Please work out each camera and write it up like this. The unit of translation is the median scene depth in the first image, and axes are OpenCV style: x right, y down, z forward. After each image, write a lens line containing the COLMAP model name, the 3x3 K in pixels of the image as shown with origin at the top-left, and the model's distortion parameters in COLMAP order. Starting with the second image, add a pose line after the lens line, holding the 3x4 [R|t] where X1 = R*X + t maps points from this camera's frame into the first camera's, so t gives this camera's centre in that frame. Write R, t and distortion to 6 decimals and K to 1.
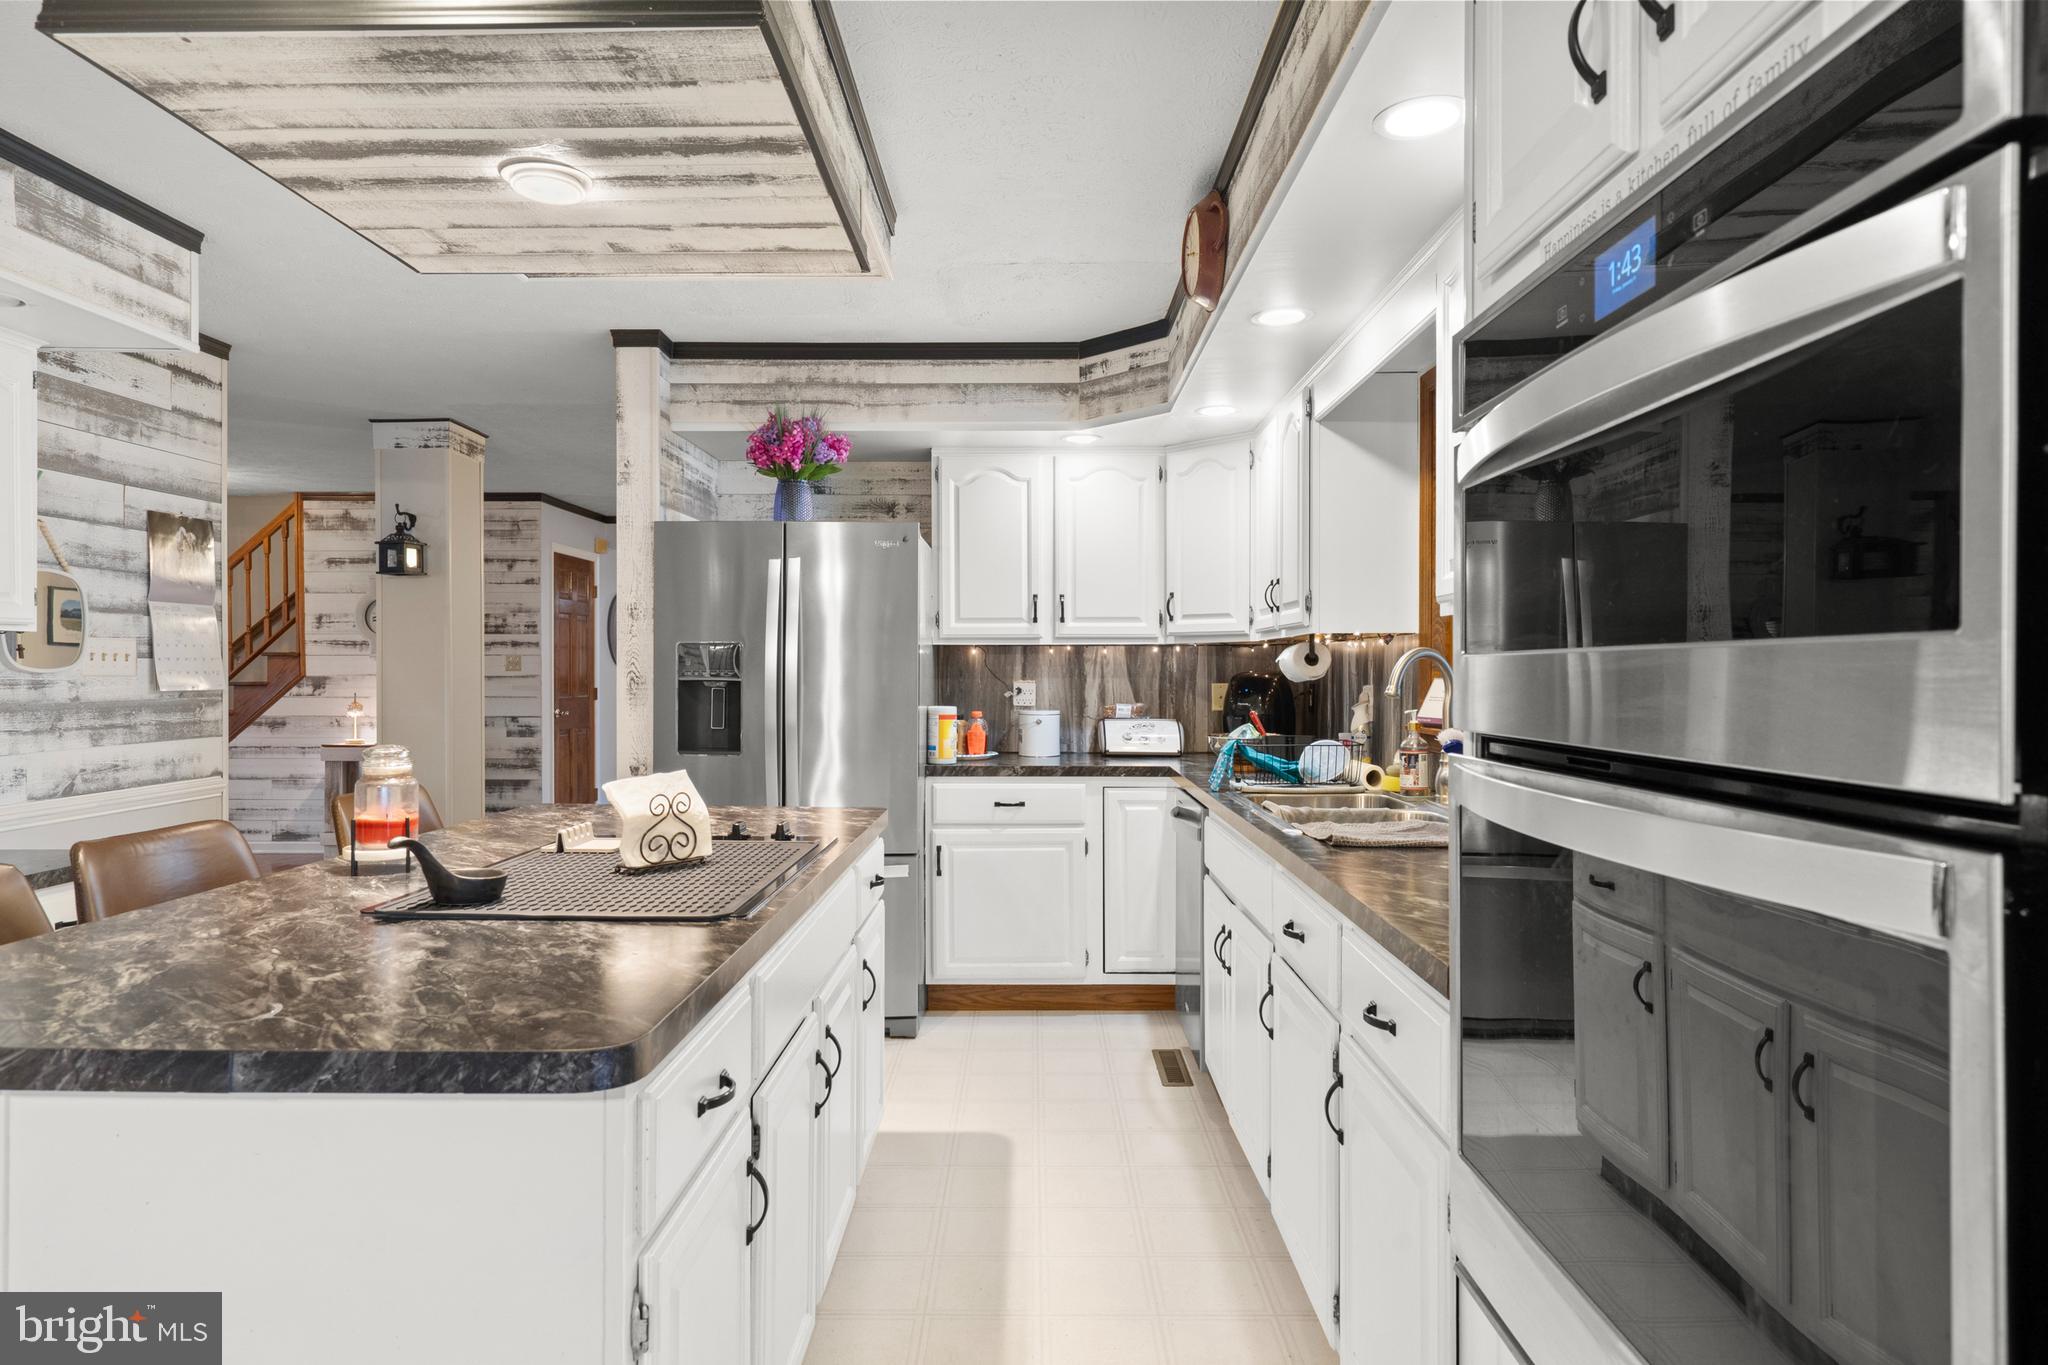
lens RADIAL K [[1166.5, 0, 1018.5], [0, 1166.5, 680.5], [0, 0, 1]] dist [0.006765, 0.000209]
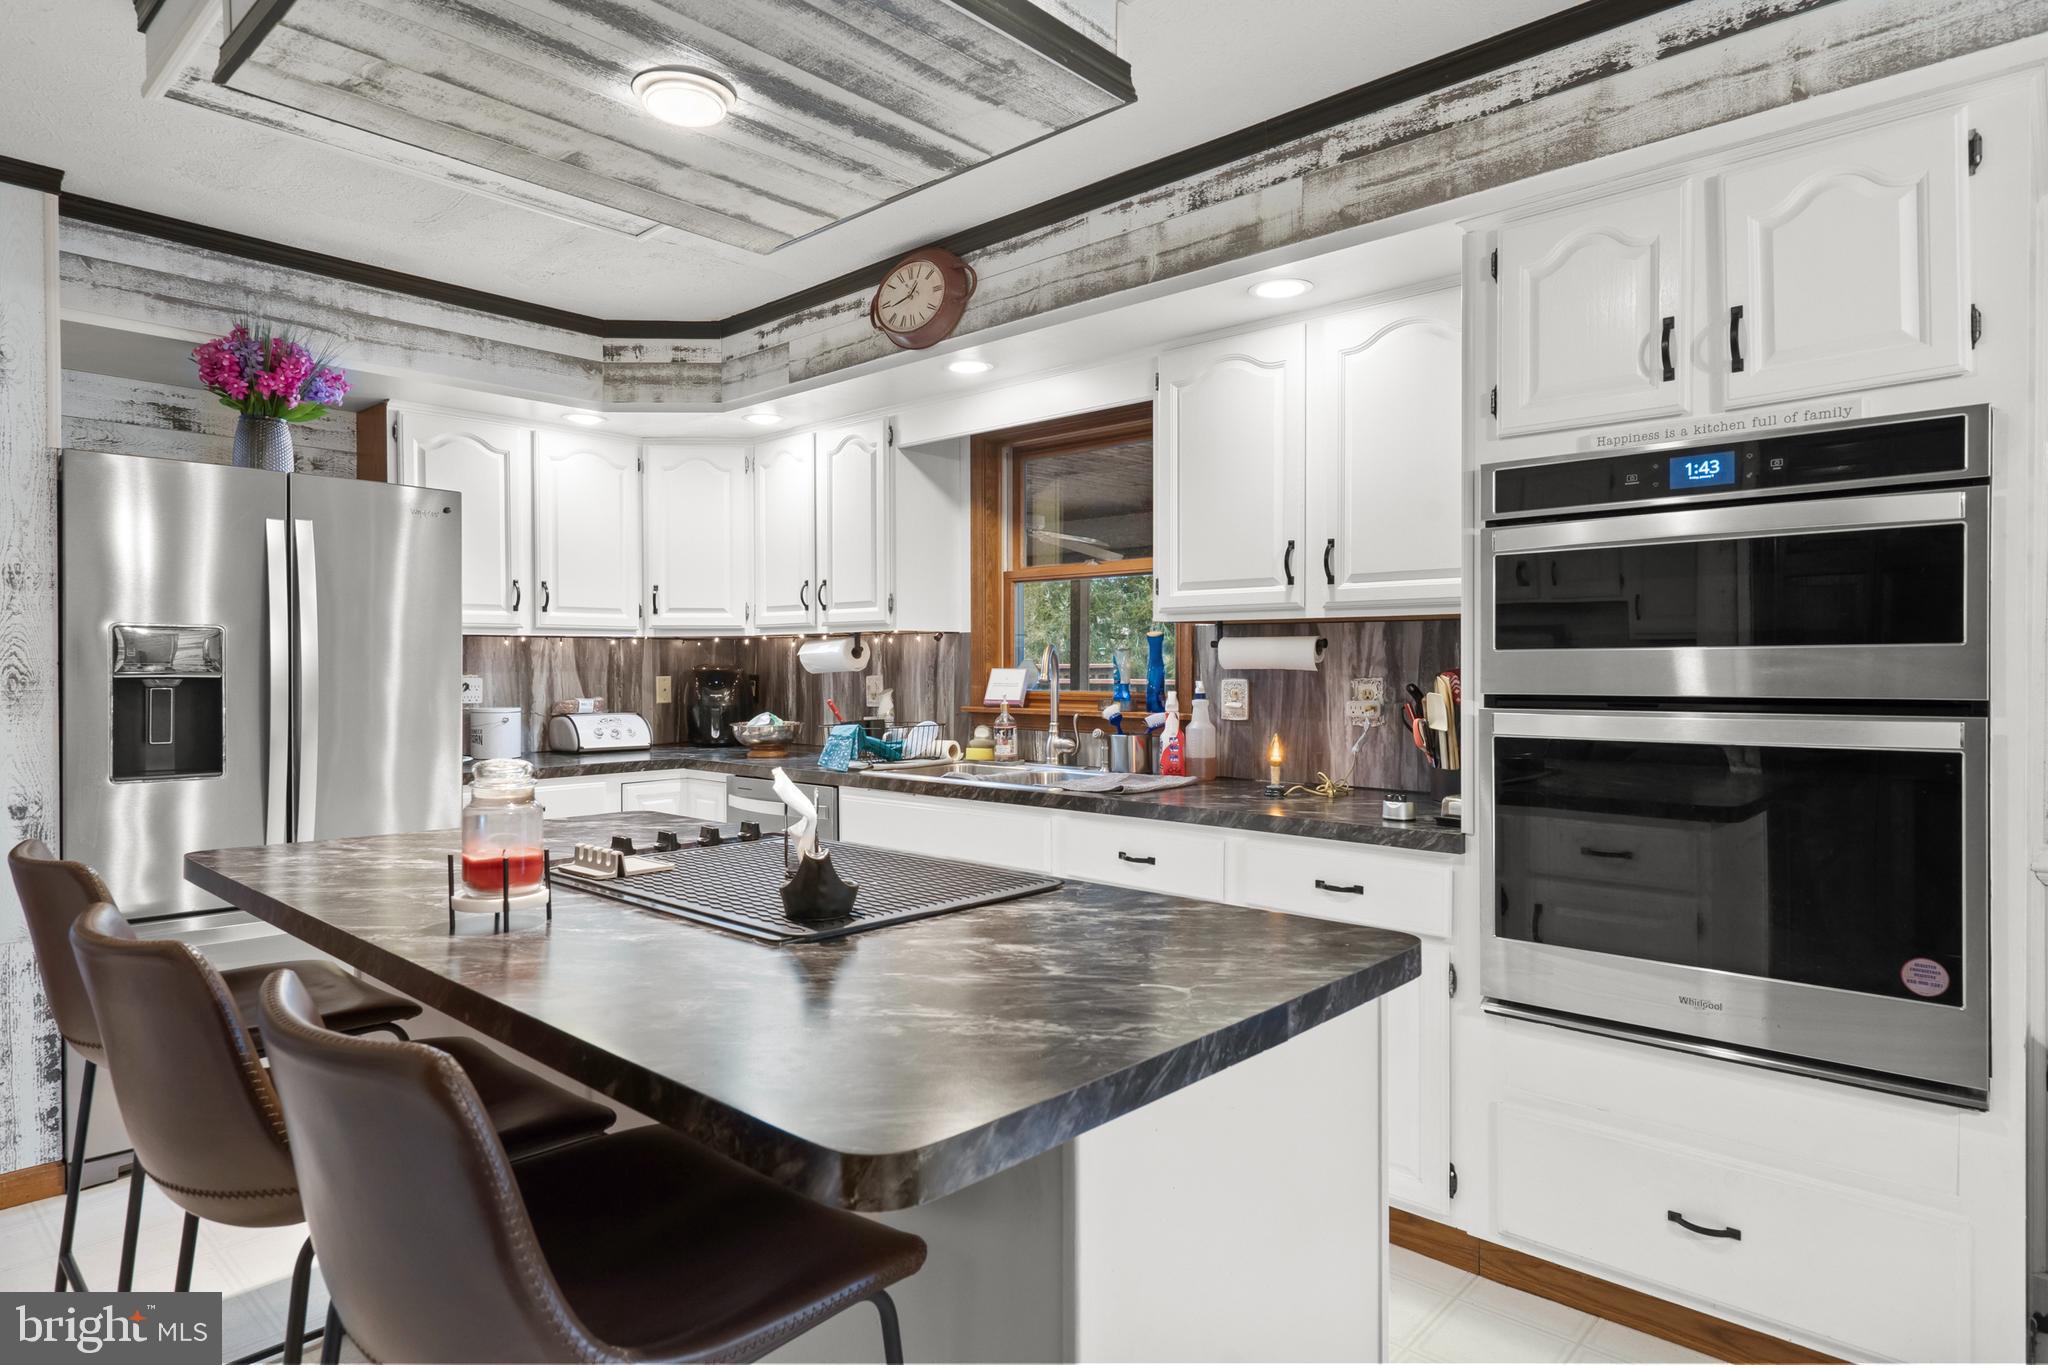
lens RADIAL K [[1146.0, 0, 1020.6], [0, 1146.0, 678.2], [0, 0, 1]] dist [0.003718, 0.000444]
pose [[0.667376, -0.011233, 0.744636, -0.450310], [0.009167, 0.999934, 0.006868, 0.000162], [-0.744664, 0.002243, 0.667436, 0.127341]]
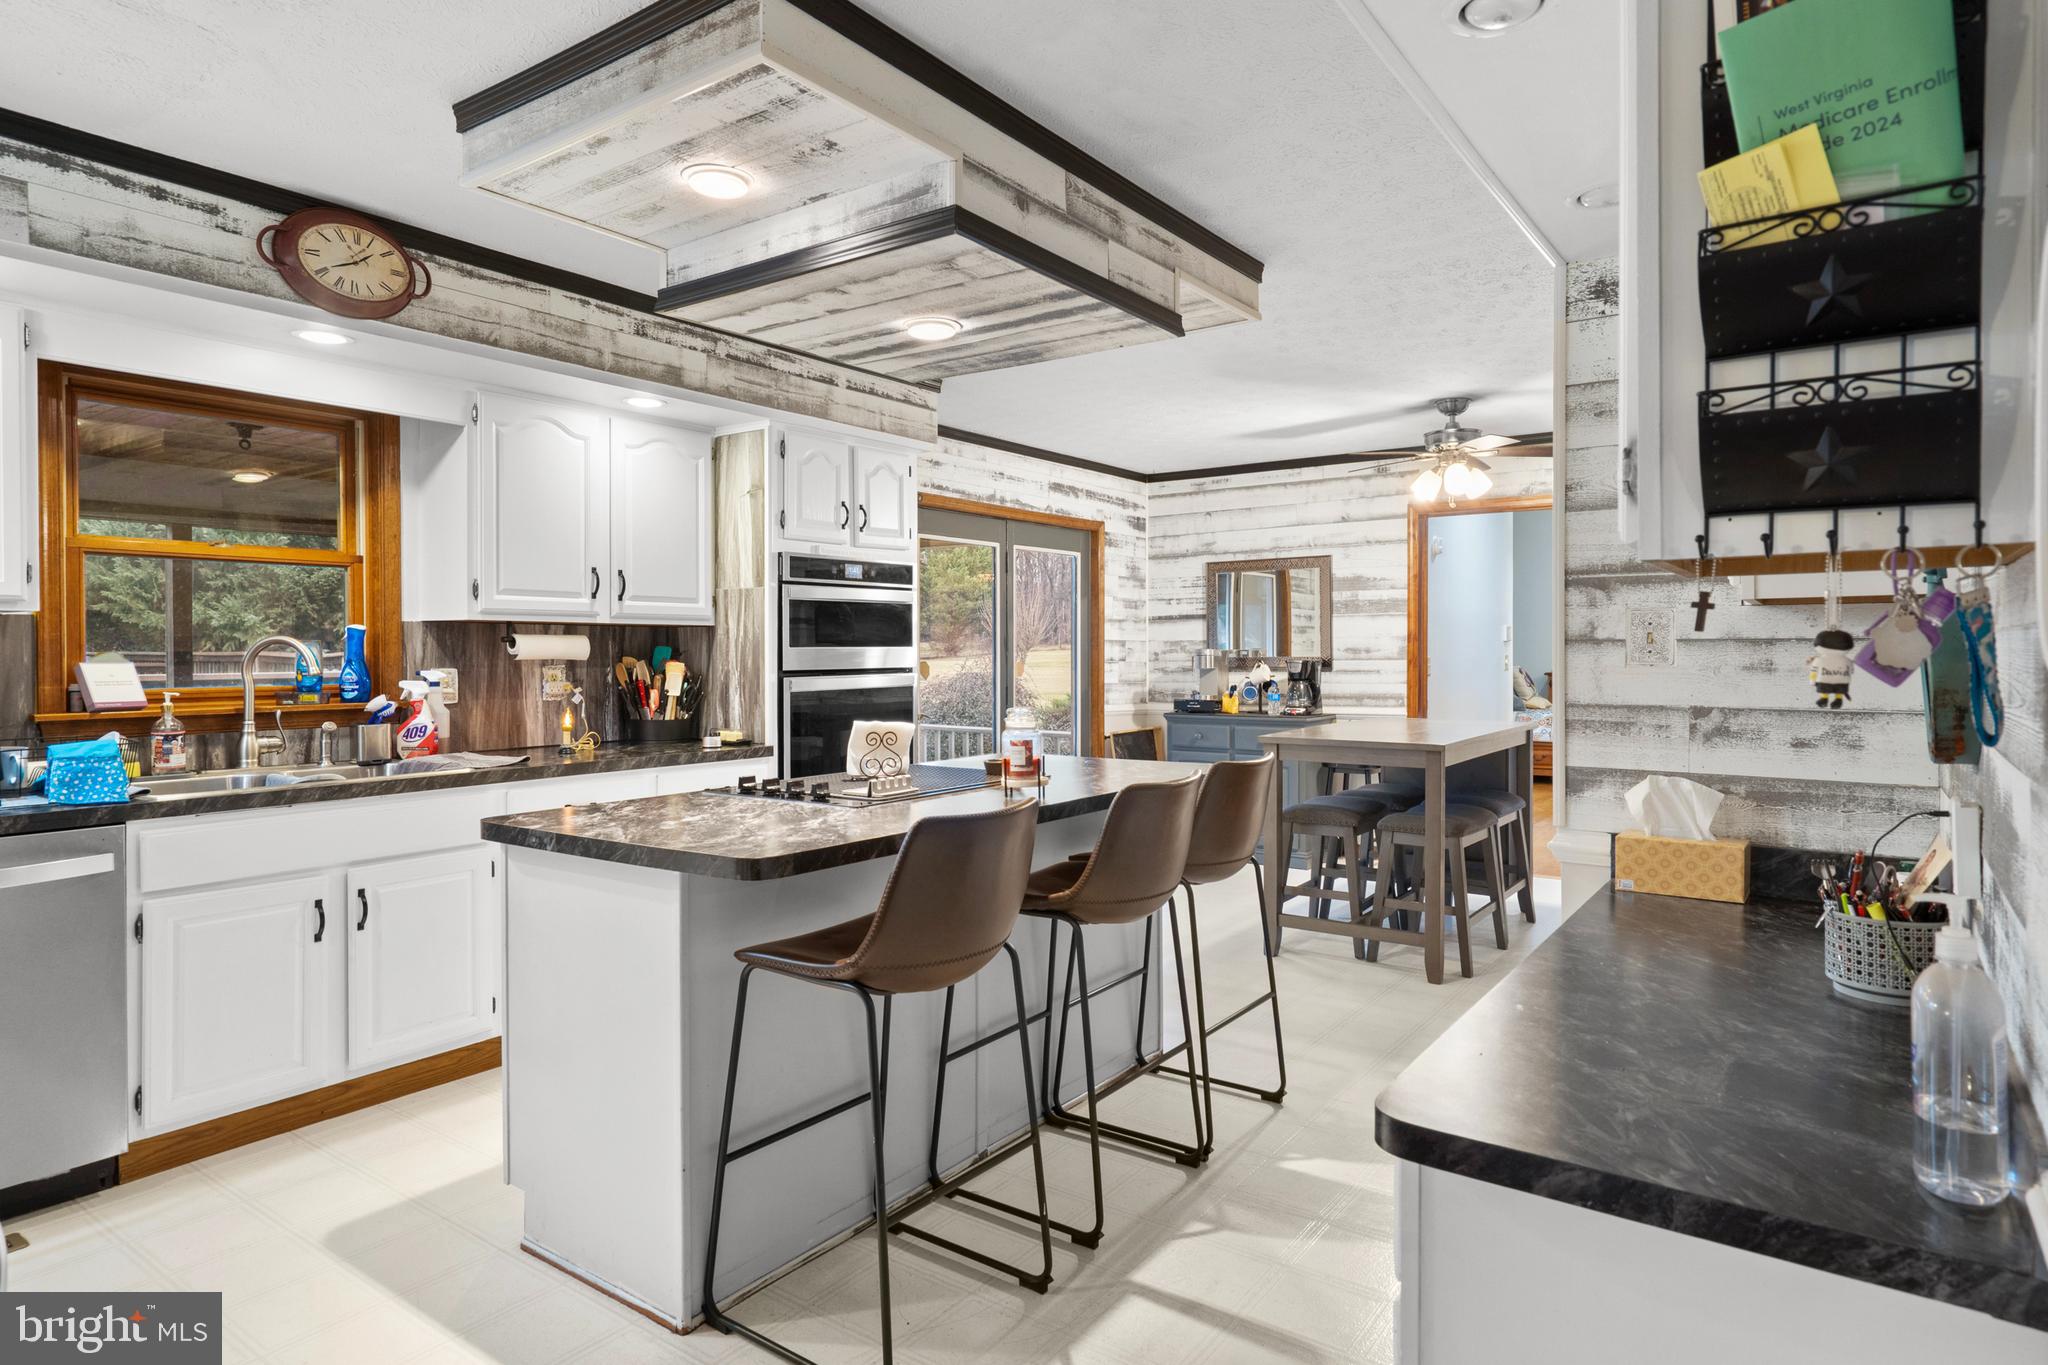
lens RADIAL K [[1156.6, 0, 1020.8], [0, 1156.6, 660.3], [0, 0, 1]] dist [0.002550, 0.001489]
pose [[-0.814968, -0.005265, 0.579481, -0.698208], [0.005988, 0.999829, 0.017505, -0.013520], [-0.579474, 0.017735, -0.814797, 1.106091]]
